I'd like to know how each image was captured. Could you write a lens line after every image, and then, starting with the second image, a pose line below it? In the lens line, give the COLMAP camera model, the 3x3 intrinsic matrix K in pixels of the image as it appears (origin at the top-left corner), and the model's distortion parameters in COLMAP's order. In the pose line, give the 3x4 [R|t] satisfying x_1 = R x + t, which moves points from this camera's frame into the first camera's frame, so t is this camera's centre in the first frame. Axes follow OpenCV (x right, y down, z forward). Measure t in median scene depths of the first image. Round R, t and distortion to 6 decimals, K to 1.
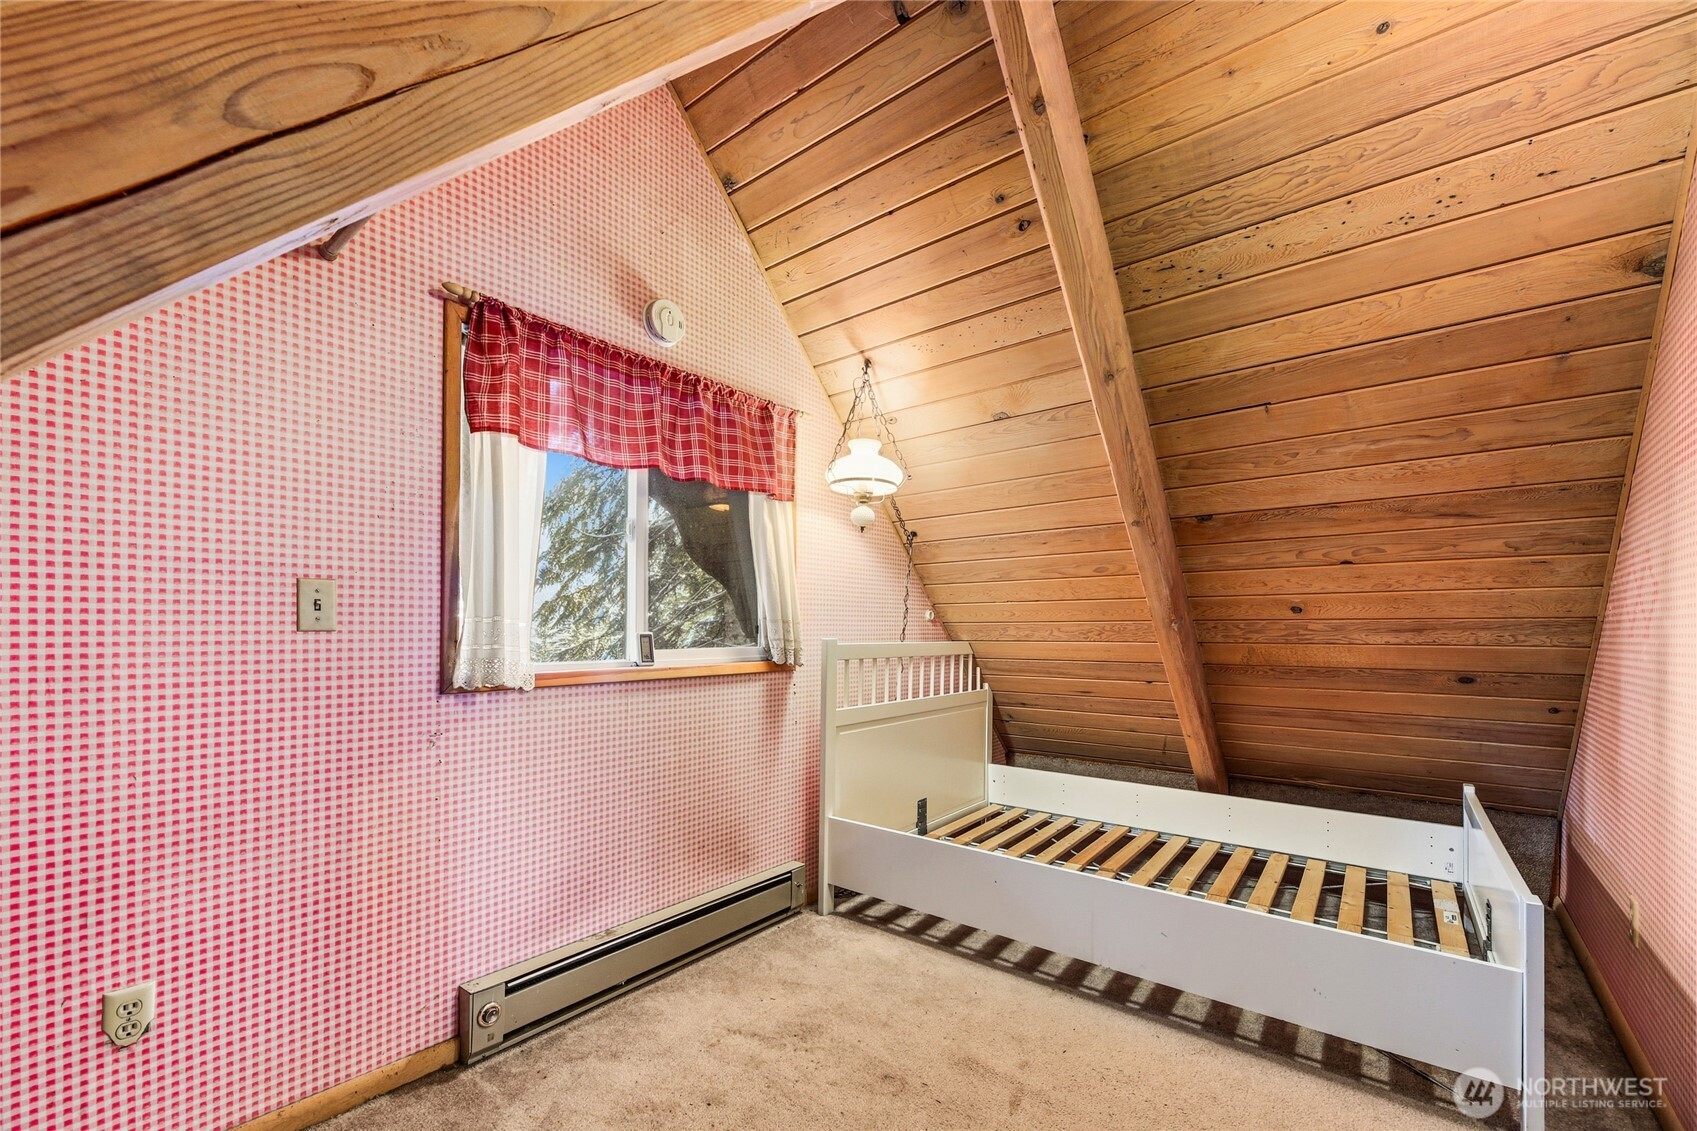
lens RADIAL K [[705.3, 0, 849.5], [0, 705.3, 632.6], [0, 0, 1]] dist [-0.000340, -0.000007]
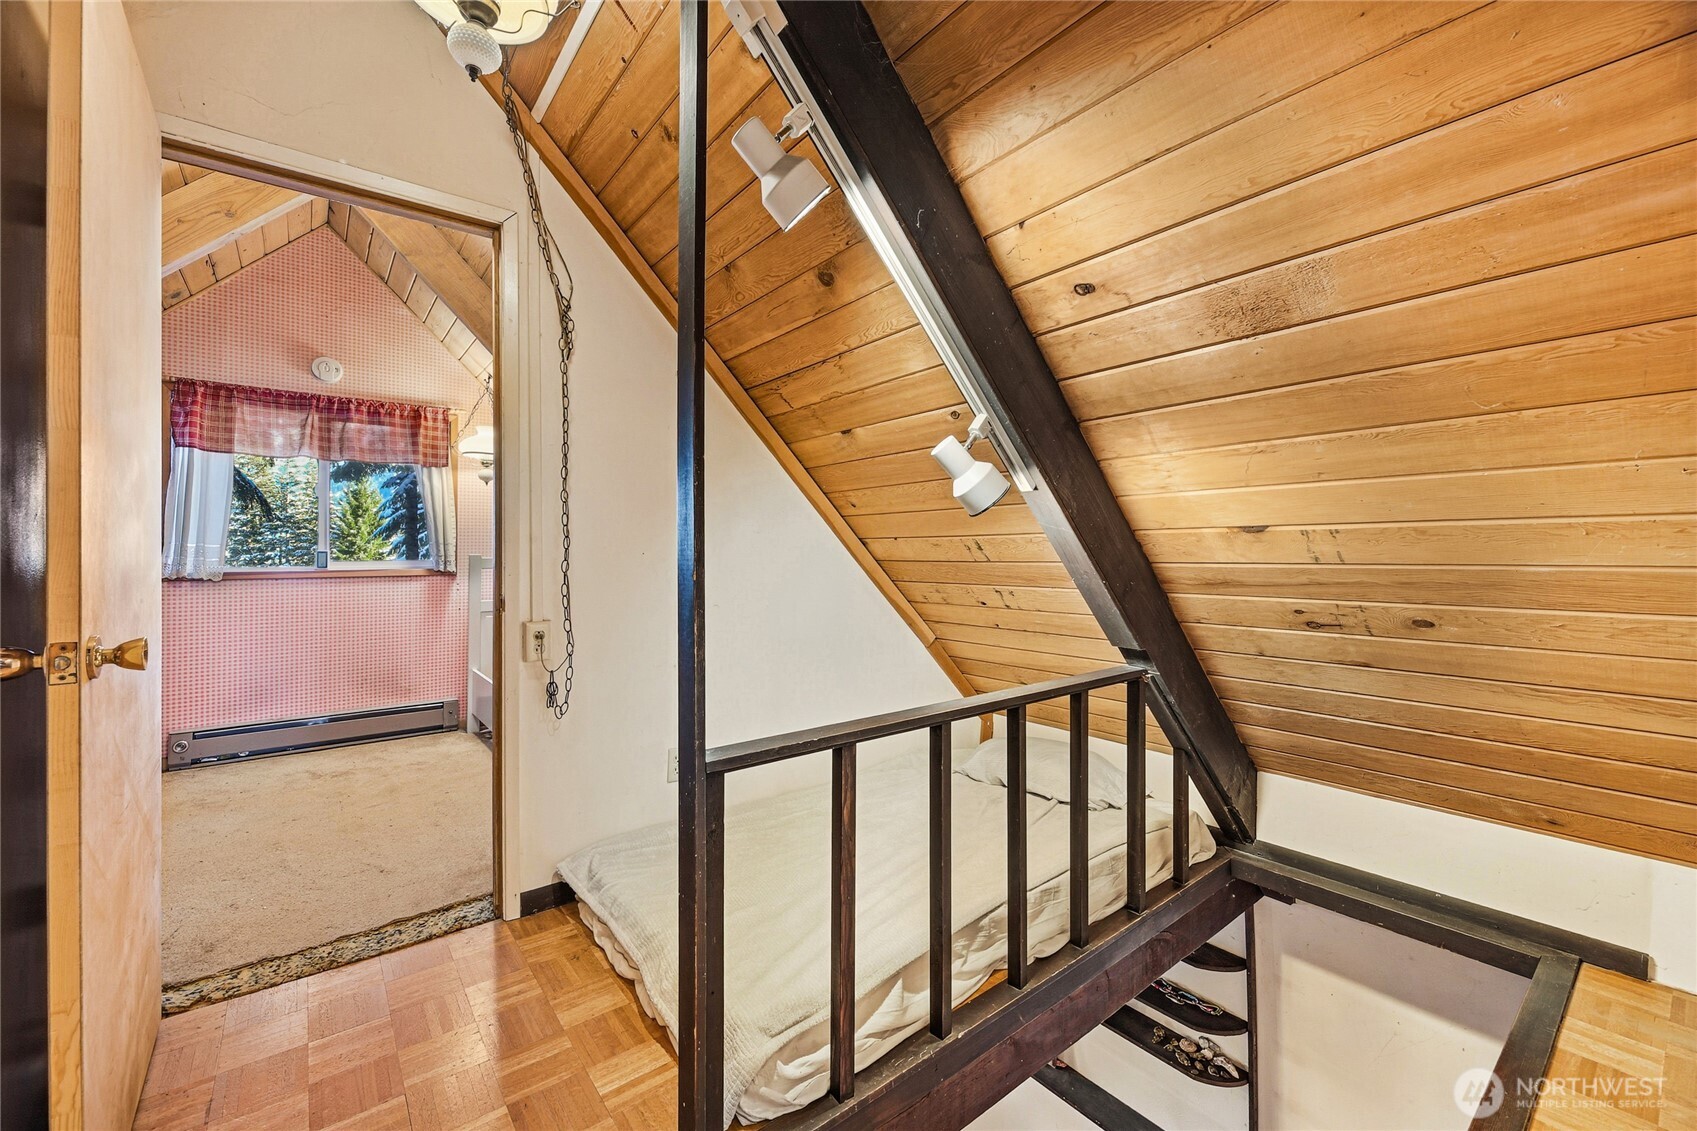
lens RADIAL K [[680.5, 0, 849.3], [0, 680.5, 556.7], [0, 0, 1]] dist [0.003164, 0.000760]
pose [[0.972910, -0.003487, -0.231158, 1.506695], [0.004956, 0.999971, 0.005774, 0.012339], [0.231131, -0.006763, 0.972899, -0.356059]]
